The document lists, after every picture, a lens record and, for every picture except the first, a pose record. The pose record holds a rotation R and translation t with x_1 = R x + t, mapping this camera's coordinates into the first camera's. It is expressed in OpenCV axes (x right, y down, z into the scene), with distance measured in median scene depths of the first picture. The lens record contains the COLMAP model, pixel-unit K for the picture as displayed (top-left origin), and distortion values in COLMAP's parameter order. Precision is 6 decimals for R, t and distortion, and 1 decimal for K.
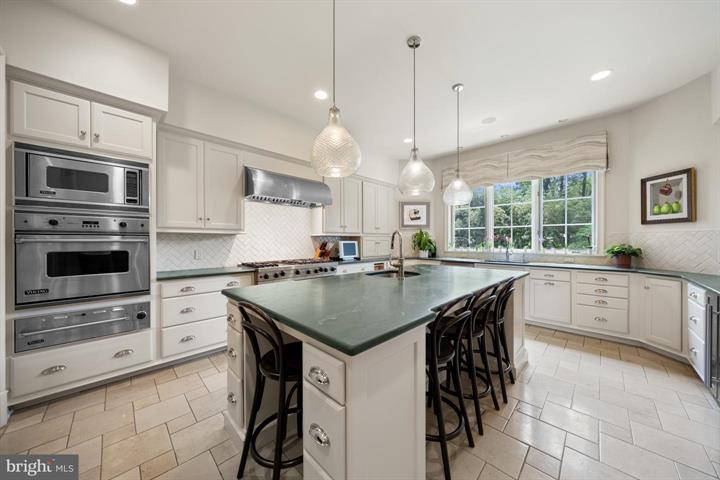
lens RADIAL K [[244.4, 0, 364.7], [0, 244.4, 241.2], [0, 0, 1]] dist [-0.002919, -0.000207]
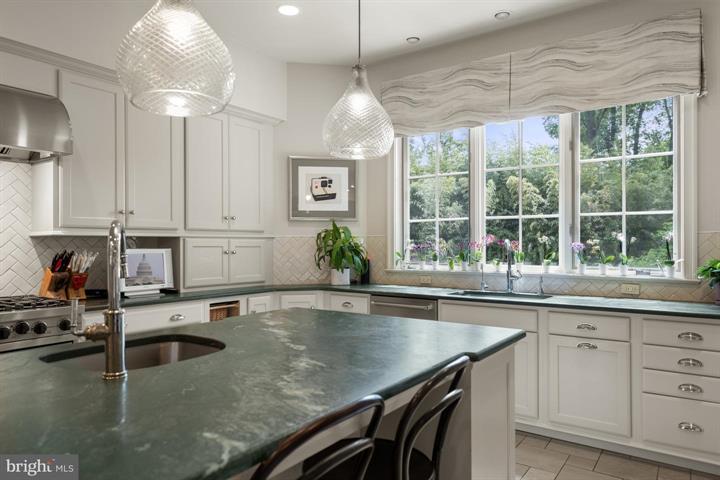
lens RADIAL K [[488.1, 0, 357.7], [0, 488.1, 241.4], [0, 0, 1]] dist [0.001415, 0.003431]
pose [[0.987098, 0.000298, 0.160120, 0.165336], [0.001162, 0.999959, -0.009028, -0.005764], [-0.160116, 0.009097, 0.987056, 0.155771]]
